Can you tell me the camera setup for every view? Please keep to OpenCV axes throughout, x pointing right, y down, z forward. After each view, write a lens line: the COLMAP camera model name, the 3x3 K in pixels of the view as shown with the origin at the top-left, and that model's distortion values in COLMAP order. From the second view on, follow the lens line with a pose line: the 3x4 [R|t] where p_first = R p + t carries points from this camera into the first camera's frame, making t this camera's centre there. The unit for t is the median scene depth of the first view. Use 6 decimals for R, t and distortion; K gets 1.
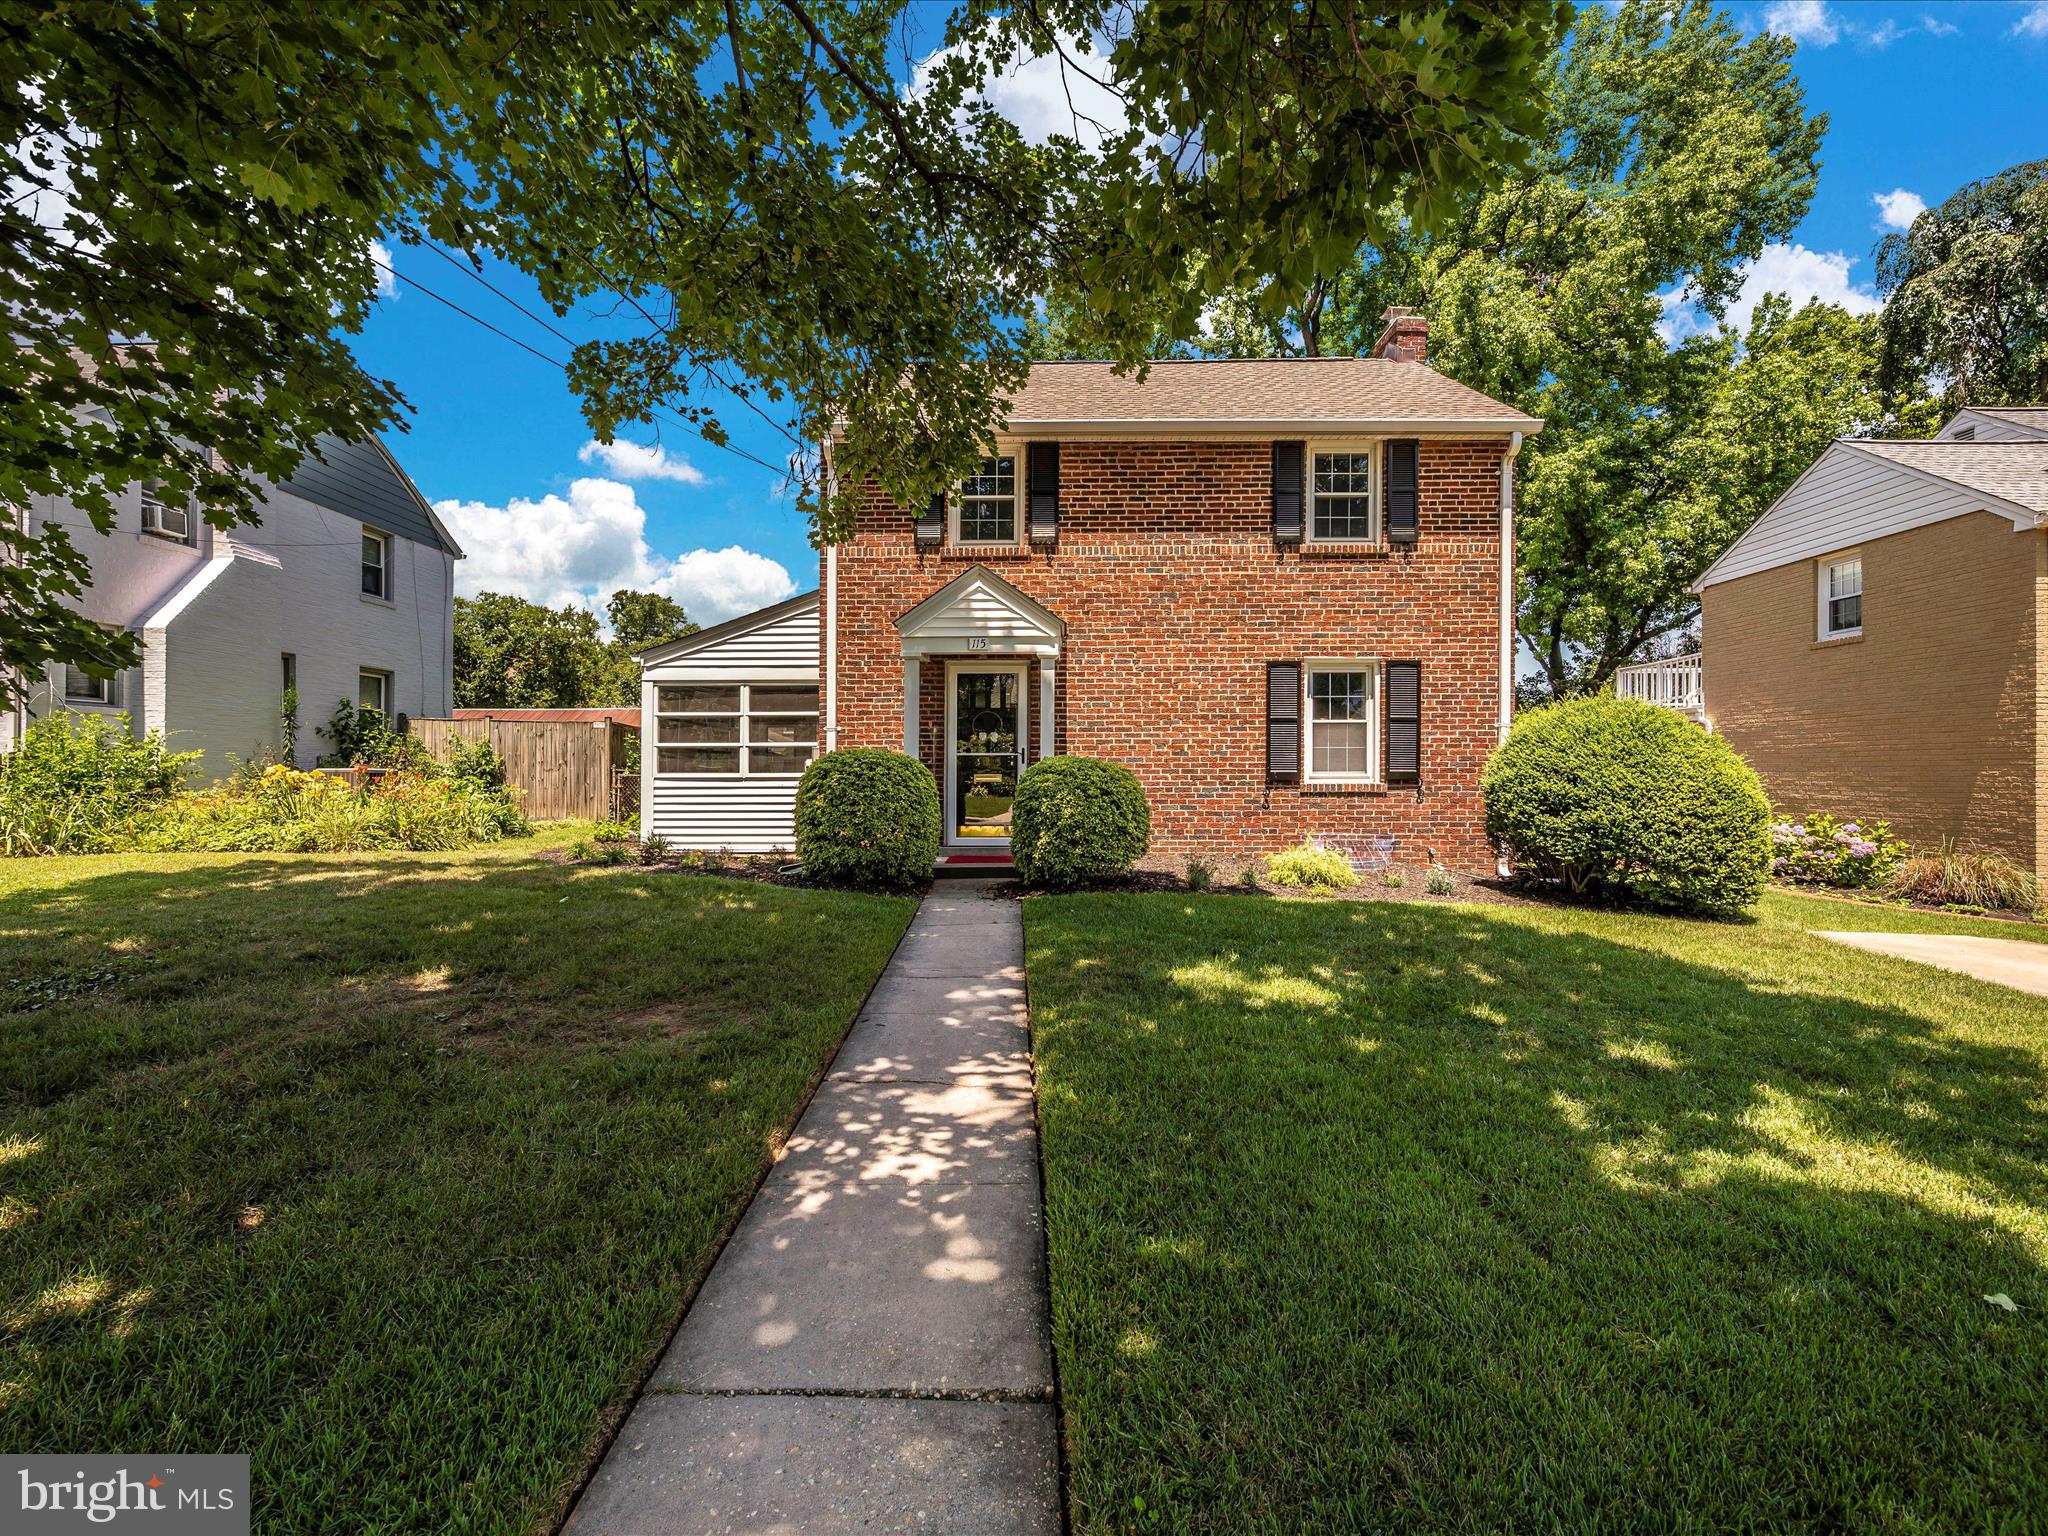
lens RADIAL K [[1005.5, 0, 927.6], [0, 1005.5, 701.8], [0, 0, 1]] dist [-0.010695, 0.000838]
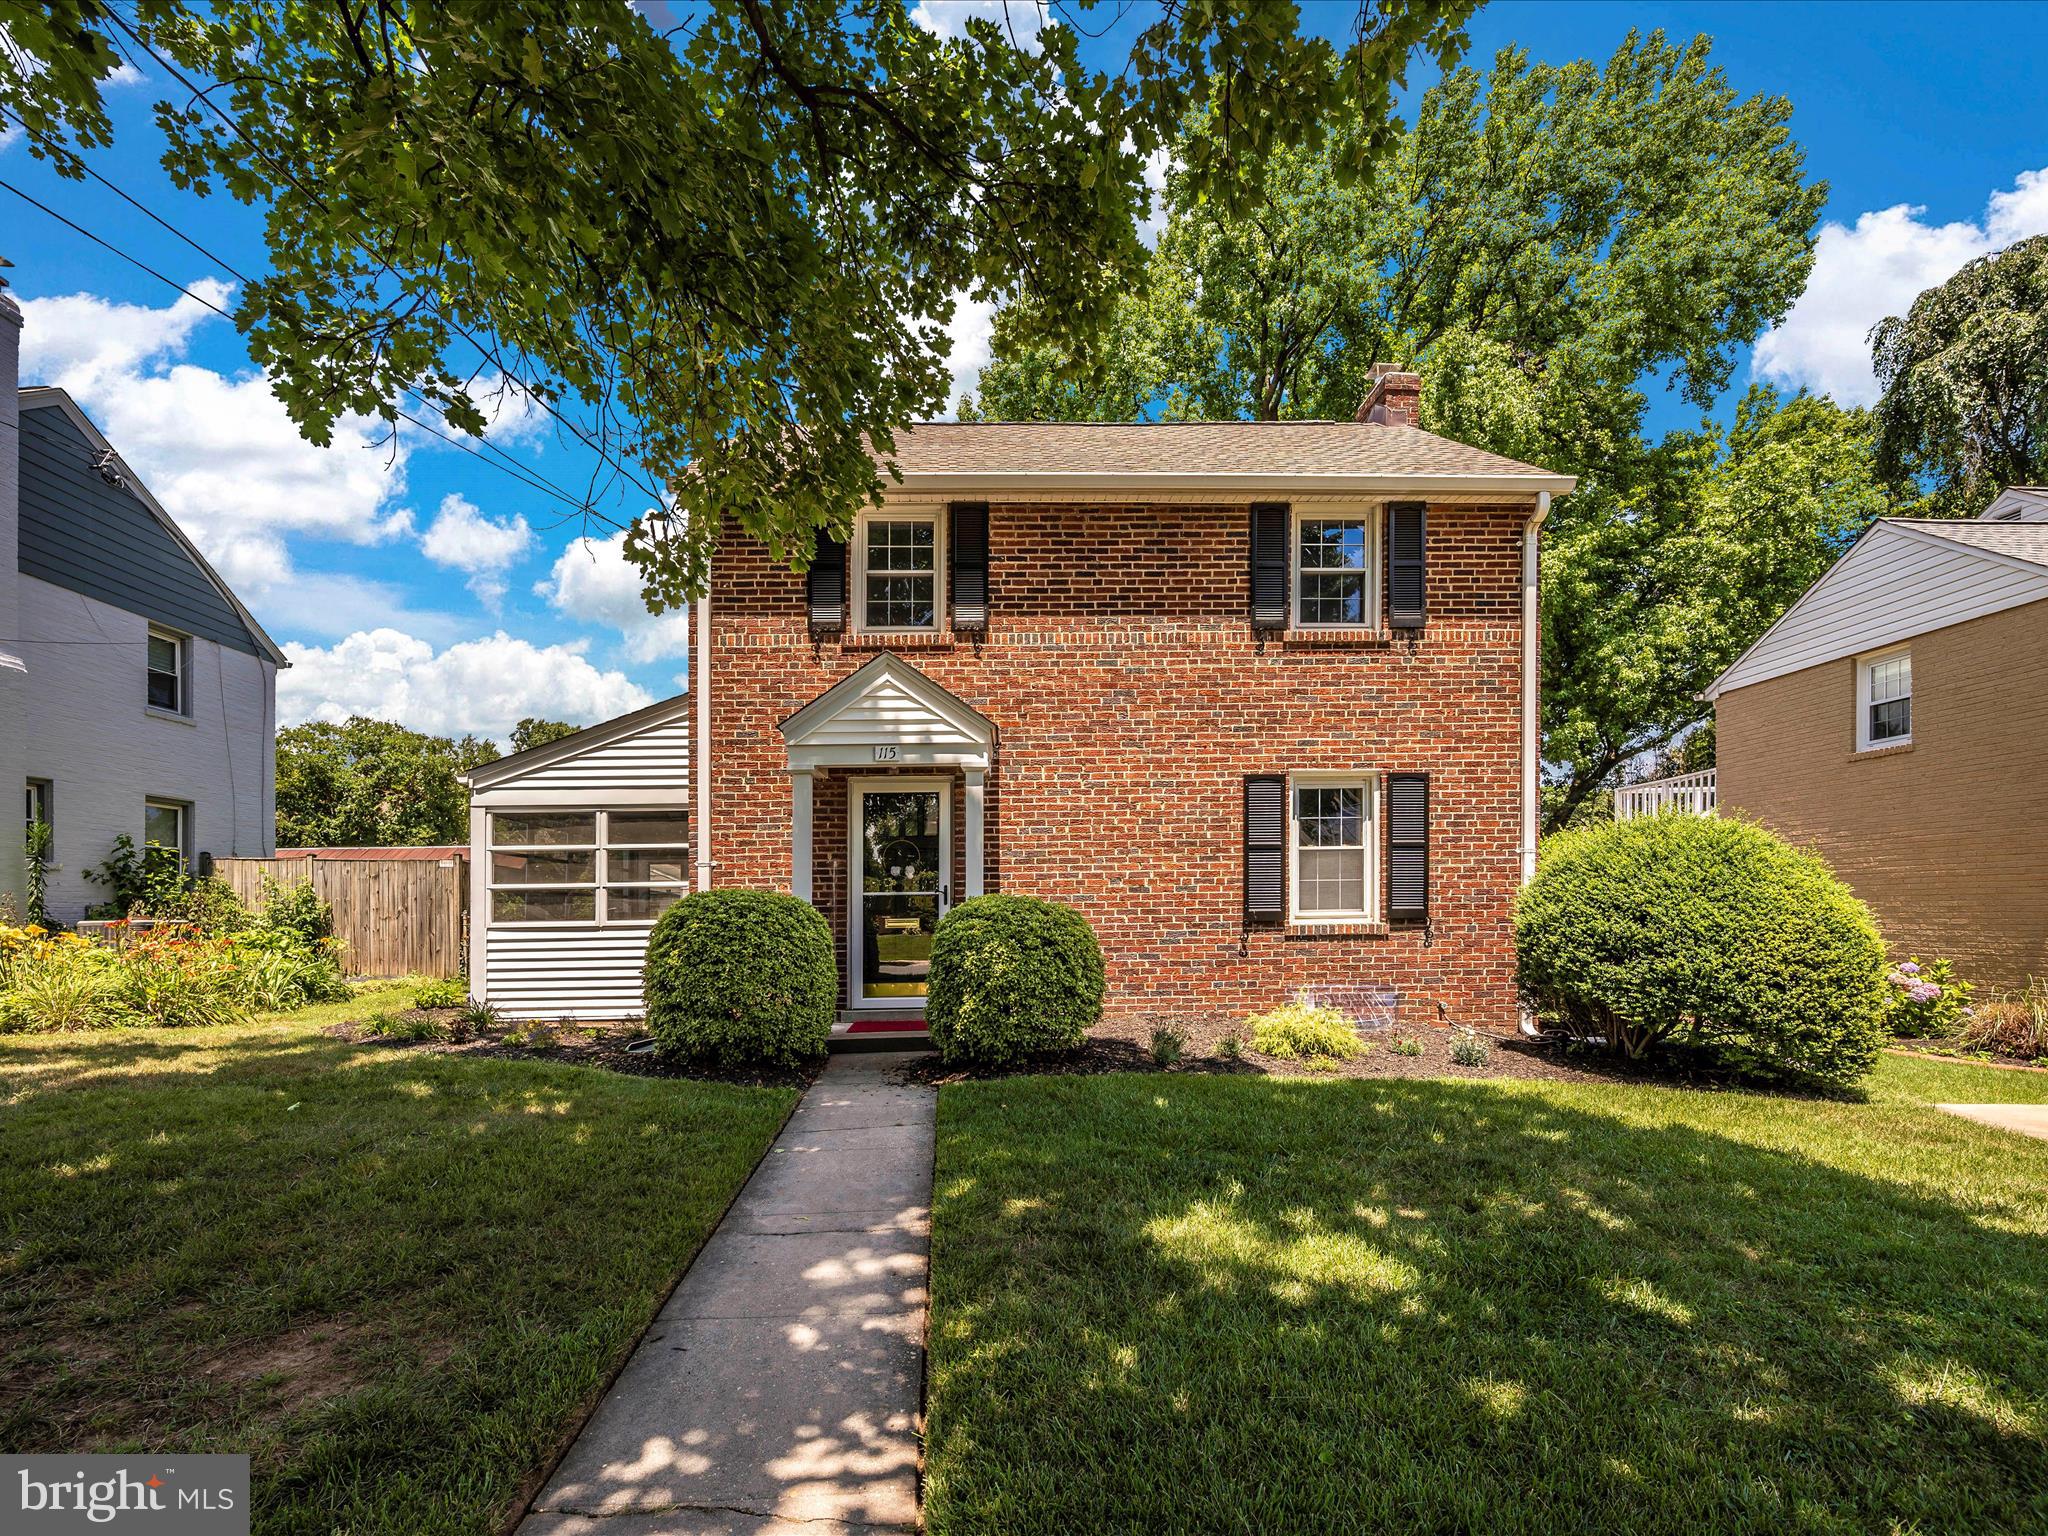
lens RADIAL K [[1035.7, 0, 944.2], [0, 1035.7, 865.7], [0, 0, 1]] dist [-0.000228, -0.000587]
pose [[0.997072, -0.010348, 0.075761, 0.031295], [0.008322, 0.999600, 0.027011, 0.008092], [-0.076010, -0.026302, 0.996760, 0.178562]]
